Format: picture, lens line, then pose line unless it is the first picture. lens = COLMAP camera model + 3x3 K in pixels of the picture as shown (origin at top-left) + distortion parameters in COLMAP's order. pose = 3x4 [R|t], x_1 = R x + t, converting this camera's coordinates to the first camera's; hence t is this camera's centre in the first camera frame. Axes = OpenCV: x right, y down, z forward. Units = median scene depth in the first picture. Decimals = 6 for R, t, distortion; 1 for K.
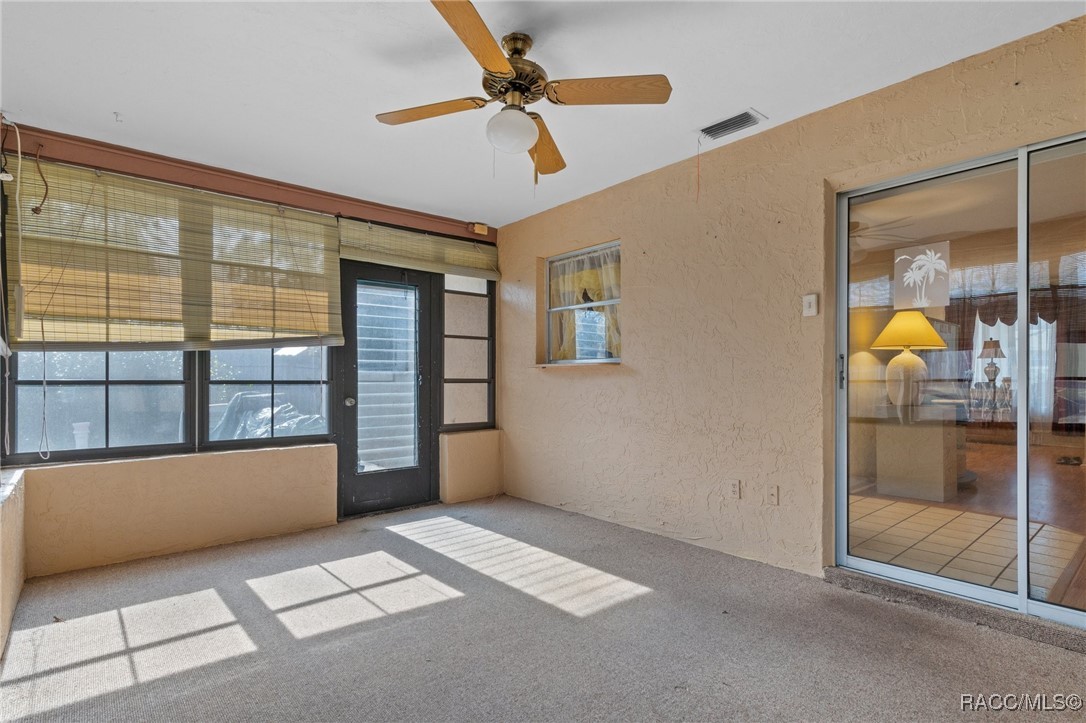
lens RADIAL K [[523.7, 0, 556.7], [0, 523.7, 381.6], [0, 0, 1]] dist [0.005973, -0.000614]
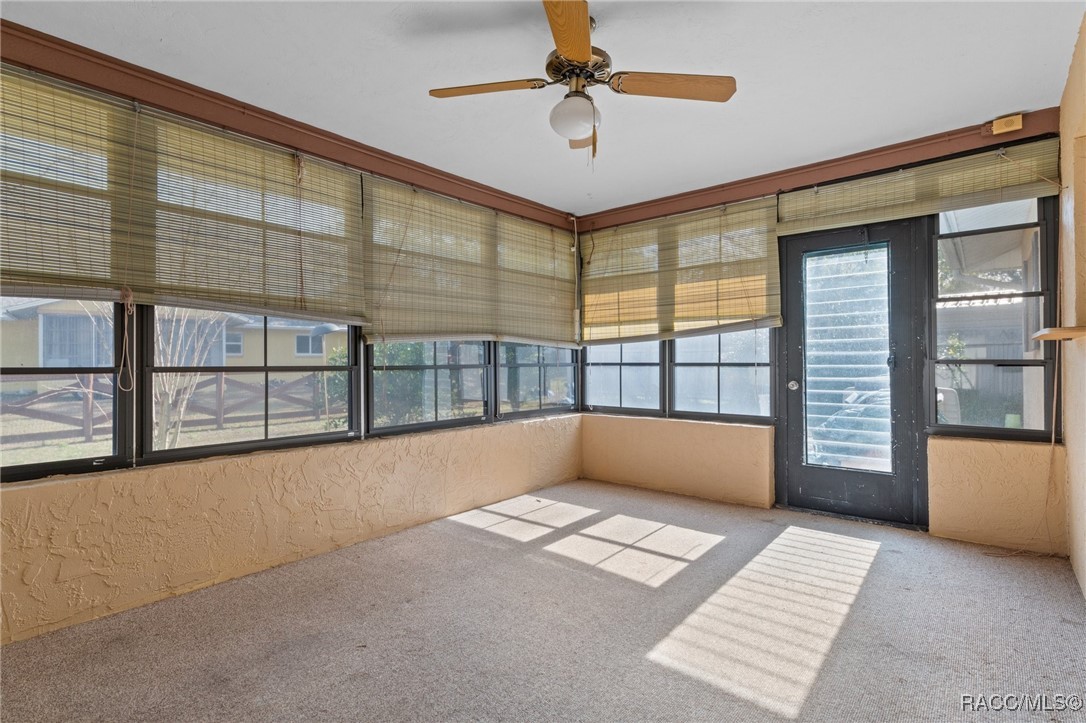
lens RADIAL K [[523.7, 0, 538.9], [0, 523.7, 360.8], [0, 0, 1]] dist [0.005973, -0.000614]
pose [[0.162504, -0.003737, -0.986701, 0.548289], [0.000031, 0.999993, -0.003782, -0.002469], [0.986708, 0.000584, 0.162503, 0.472398]]
